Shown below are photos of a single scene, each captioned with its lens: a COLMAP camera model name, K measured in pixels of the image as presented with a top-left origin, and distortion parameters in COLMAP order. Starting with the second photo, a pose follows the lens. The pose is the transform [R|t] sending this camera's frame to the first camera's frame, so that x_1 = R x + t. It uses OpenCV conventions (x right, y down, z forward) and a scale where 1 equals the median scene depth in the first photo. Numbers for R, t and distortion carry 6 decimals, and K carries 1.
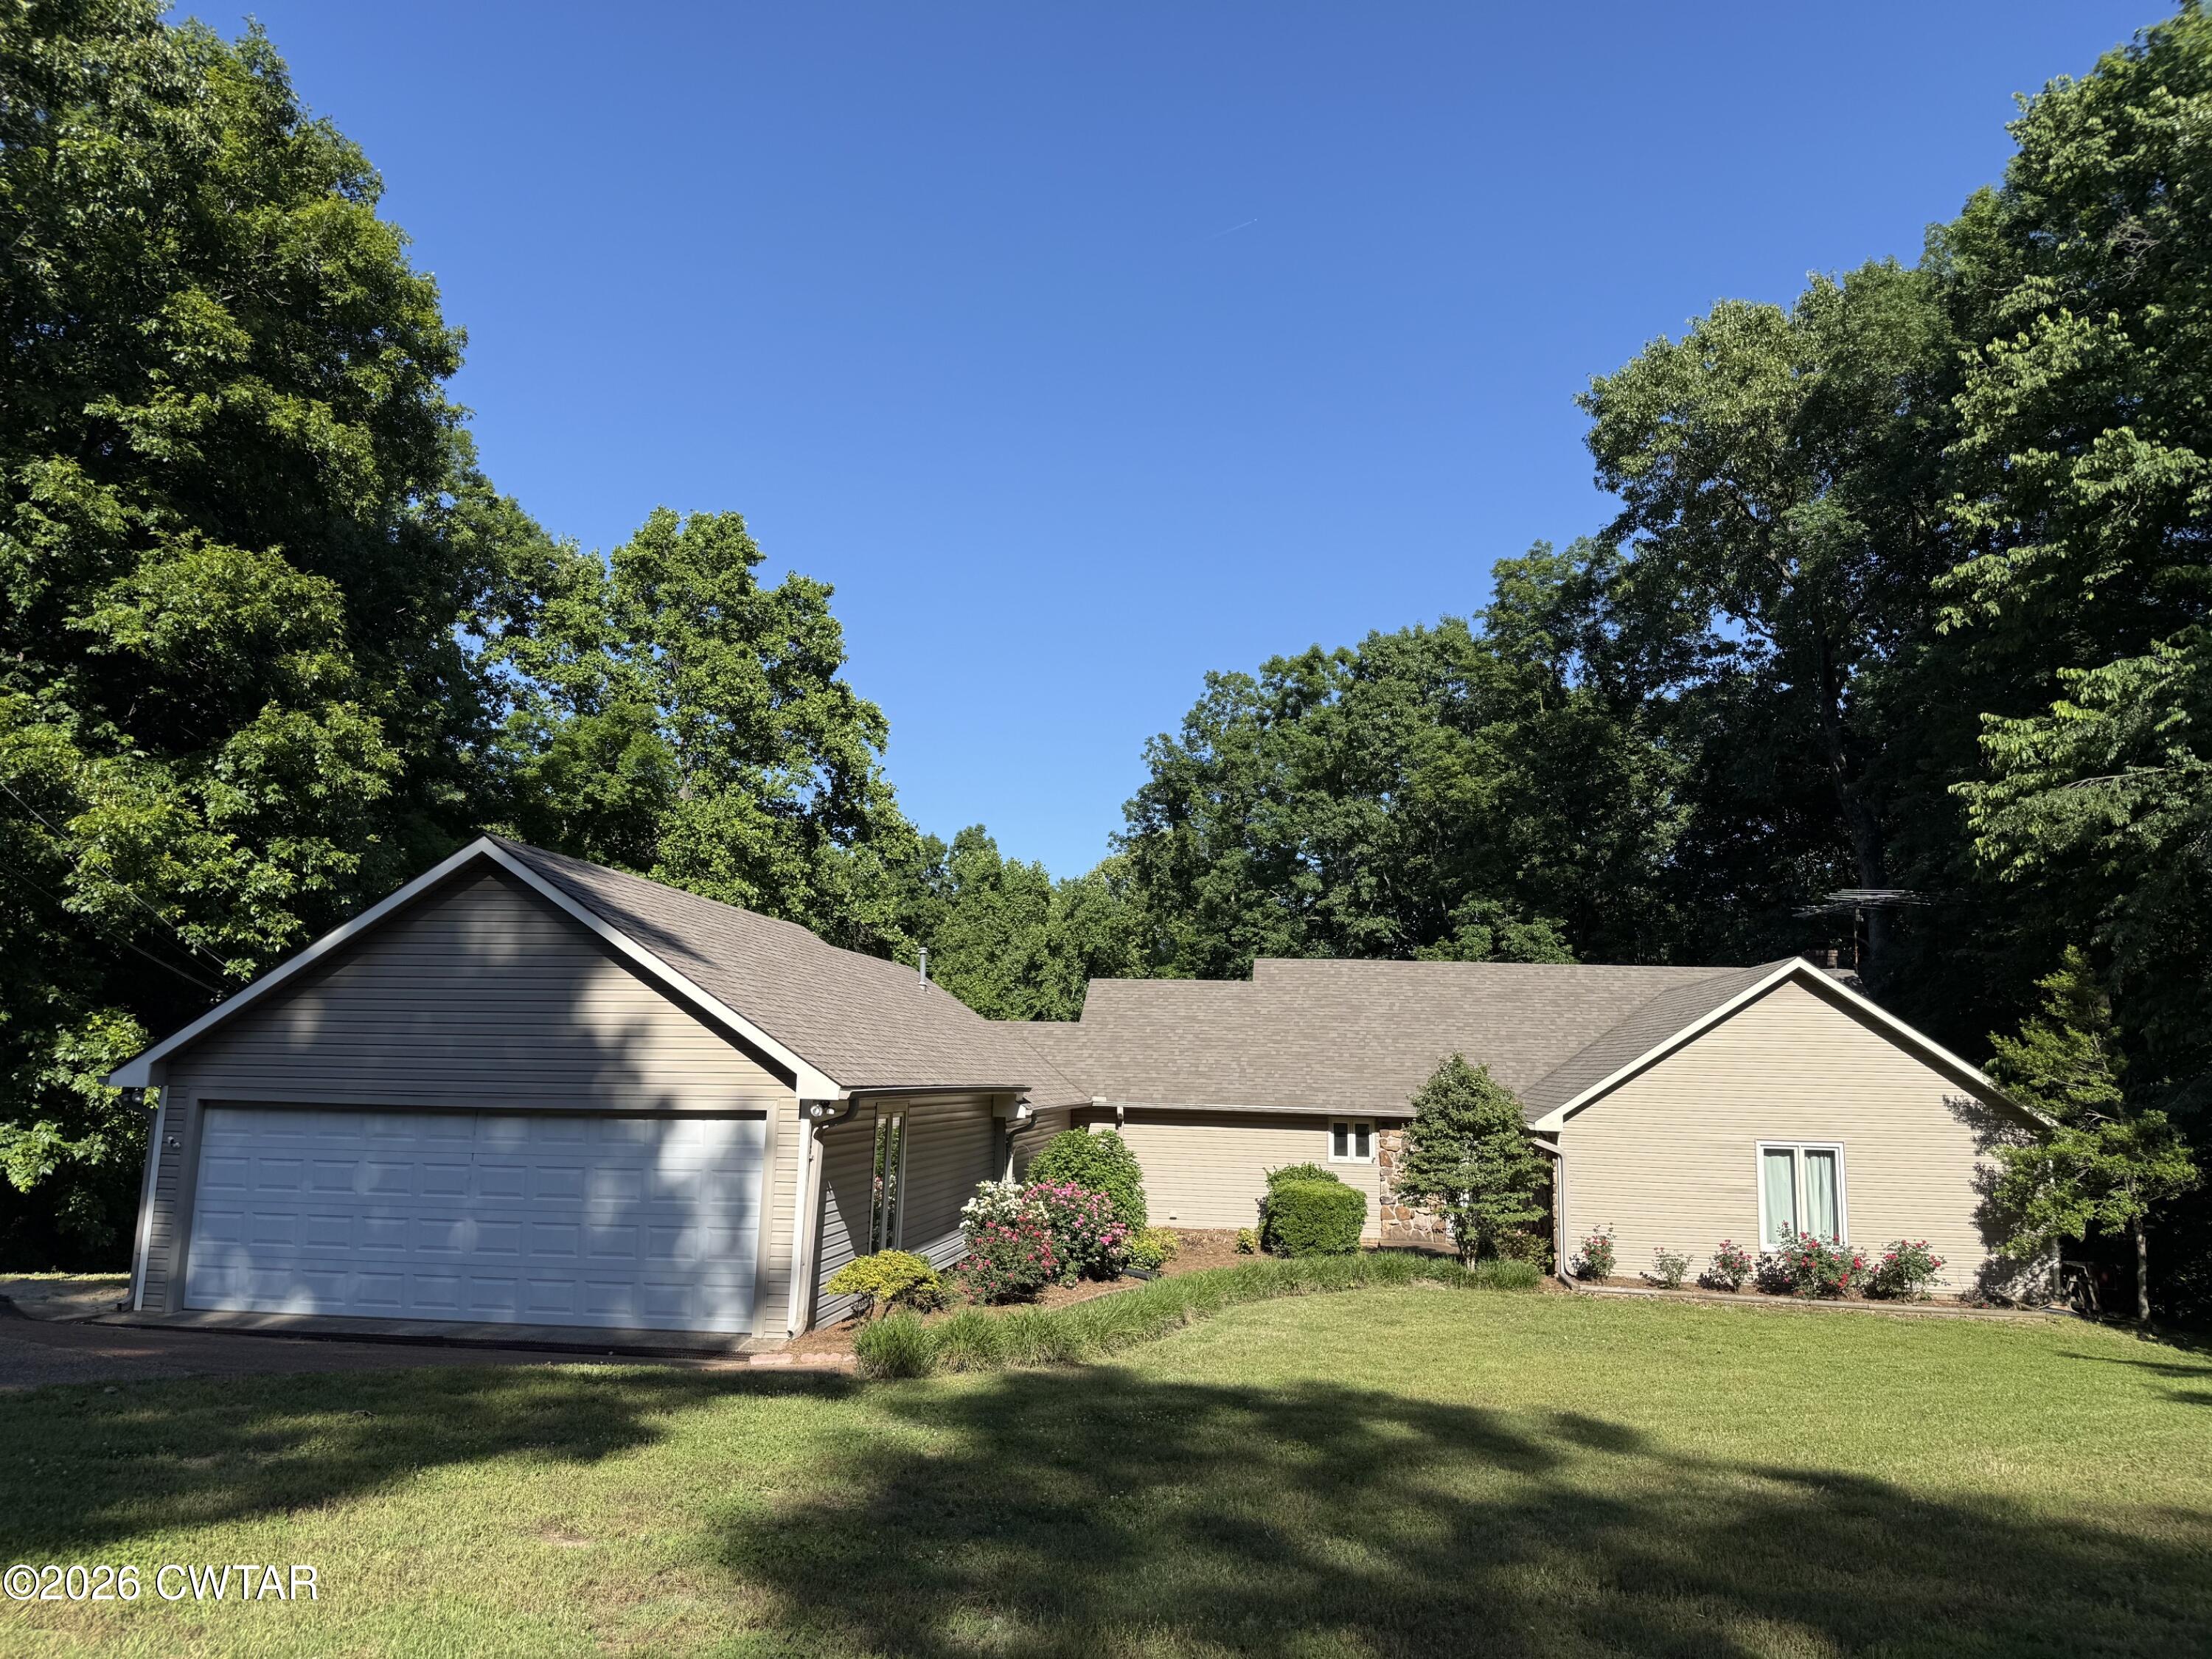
lens RADIAL K [[1548.2, 0, 1104.6], [0, 1548.2, 828.7], [0, 0, 1]] dist [0.036882, -0.025400]
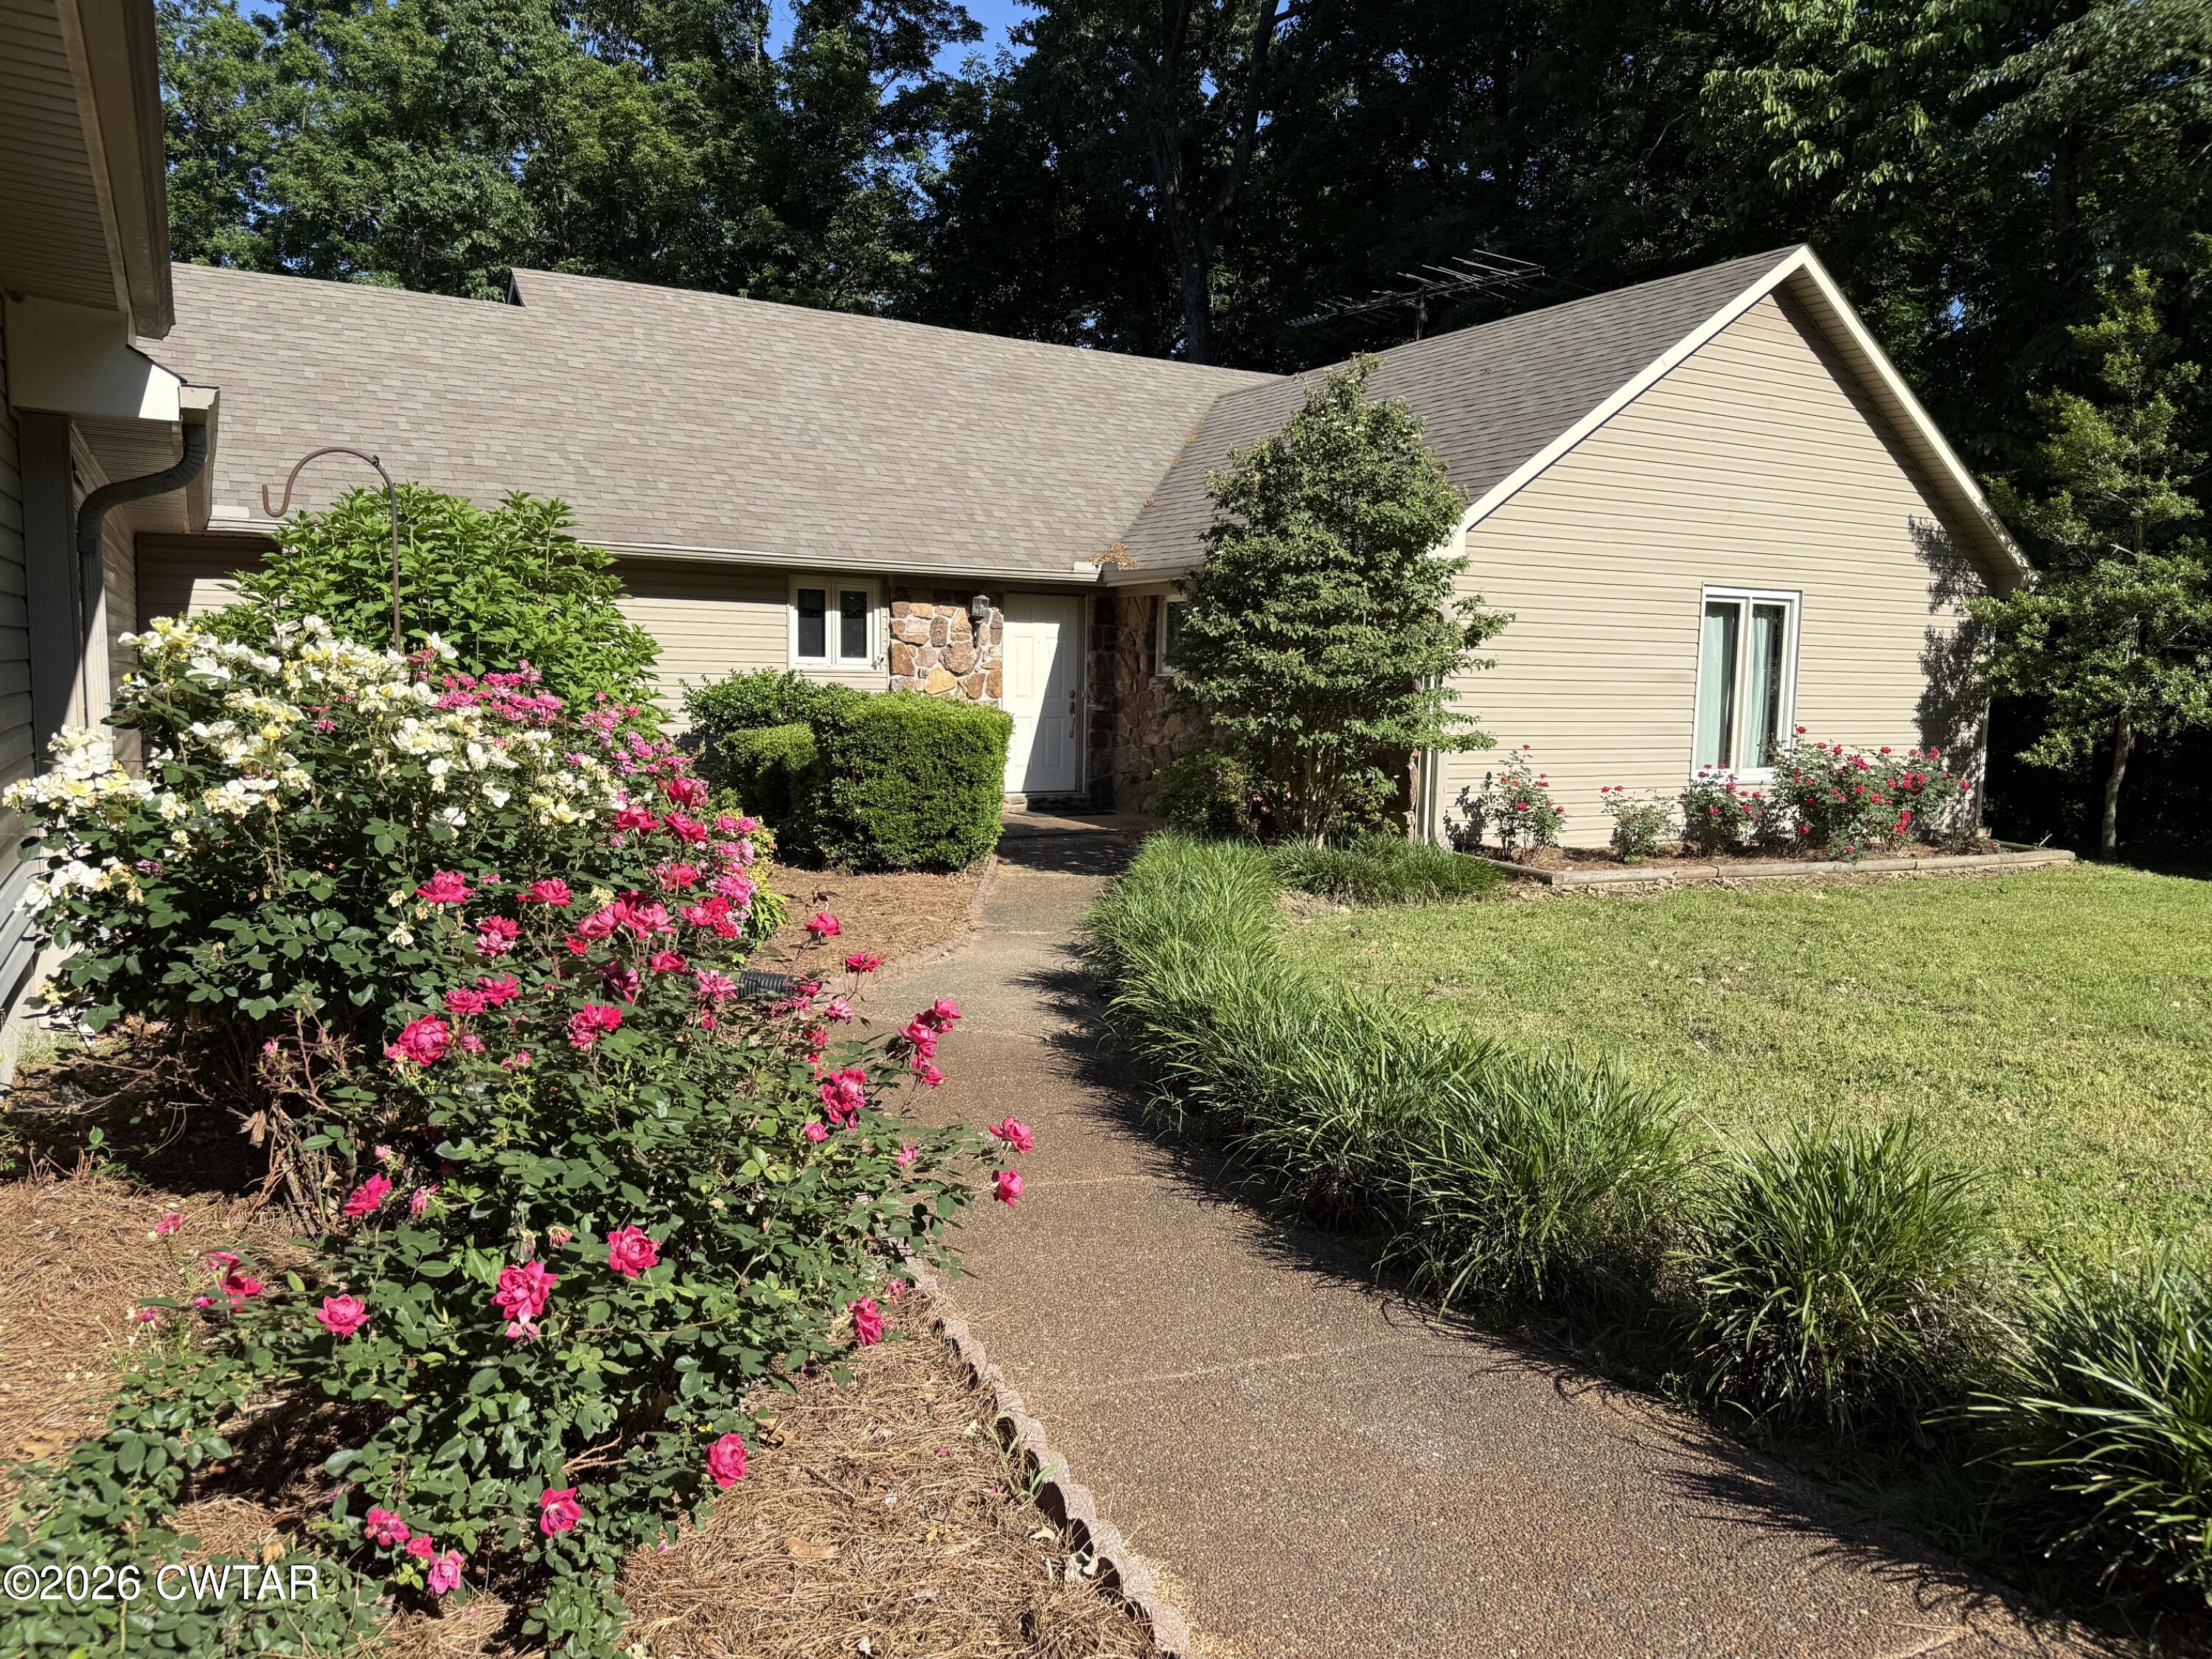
lens RADIAL K [[1548.2, 0, 1104.9], [0, 1548.2, 832.8], [0, 0, 1]] dist [0.036882, -0.025400]
pose [[0.798128, -0.075420, 0.597748, -0.082877], [-0.091619, 0.965402, 0.244141, 0.168786], [-0.595481, -0.249621, 0.763605, 0.687513]]
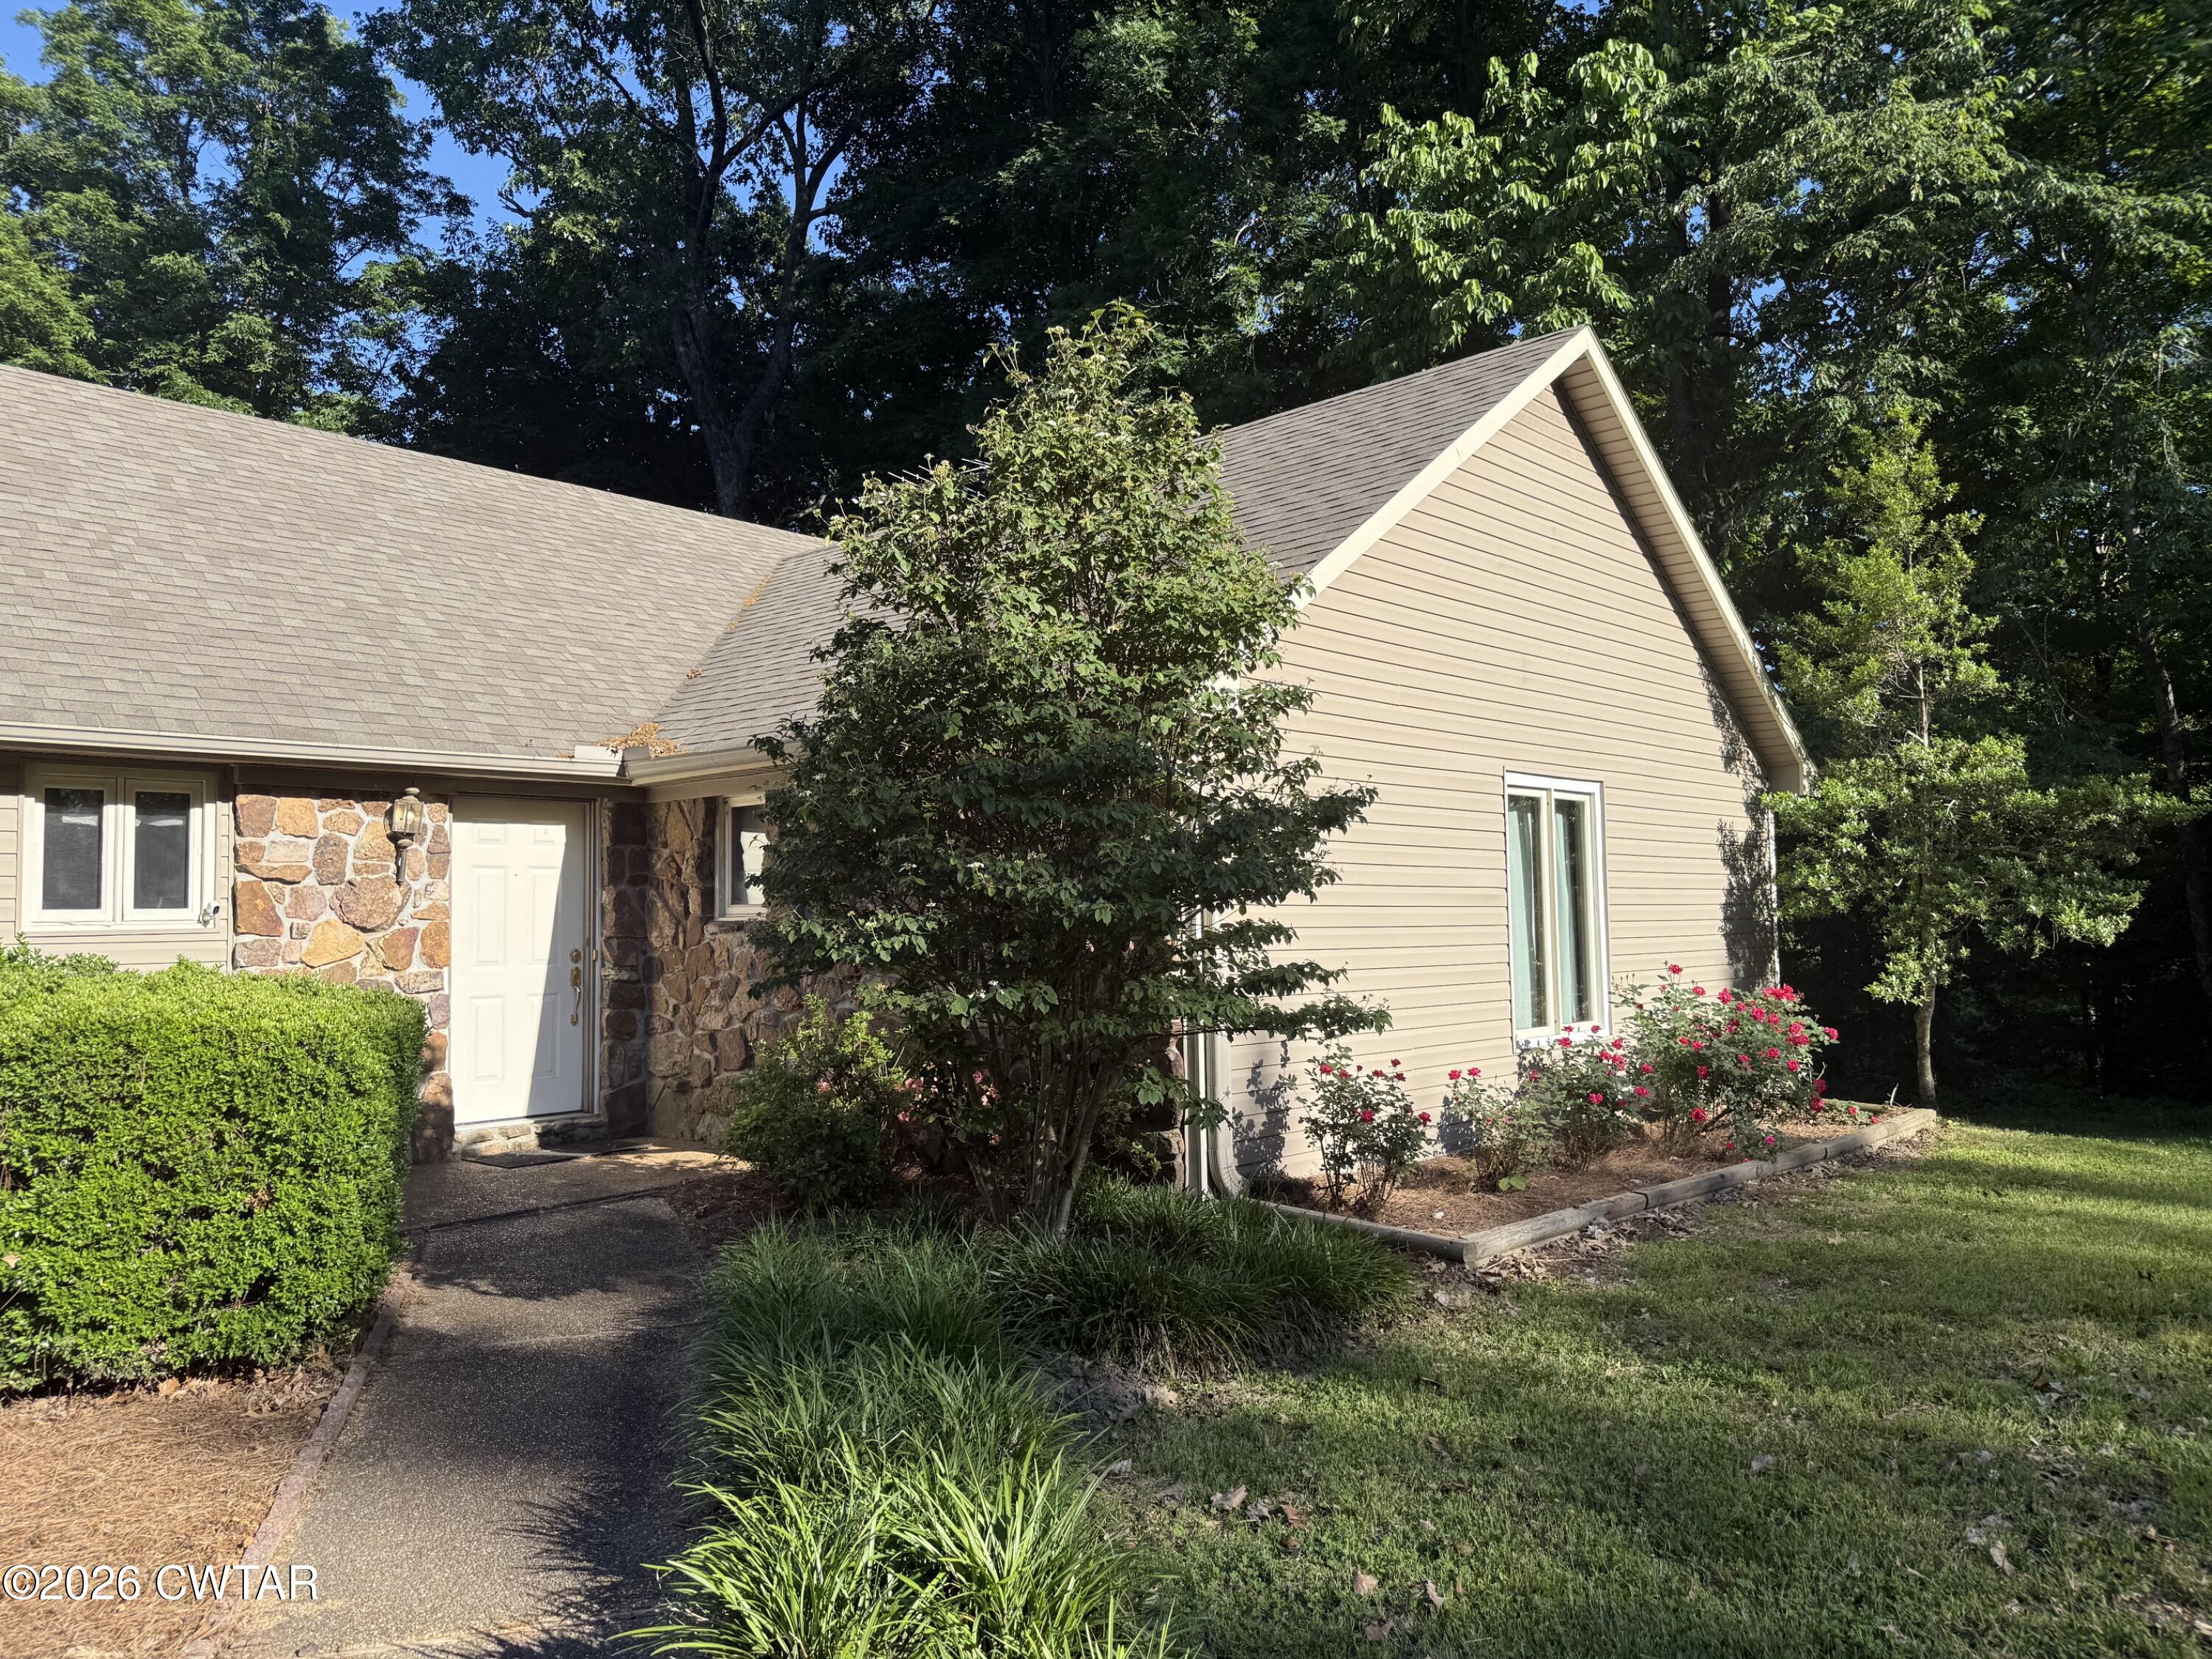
lens RADIAL K [[1548.2, 0, 1108.3], [0, 1548.2, 831.2], [0, 0, 1]] dist [0.036882, -0.025400]
pose [[0.586222, 0.010246, 0.810086, 0.044845], [-0.096929, 0.993625, 0.057576, 0.201484], [-0.804331, -0.112273, 0.583477, 0.852705]]
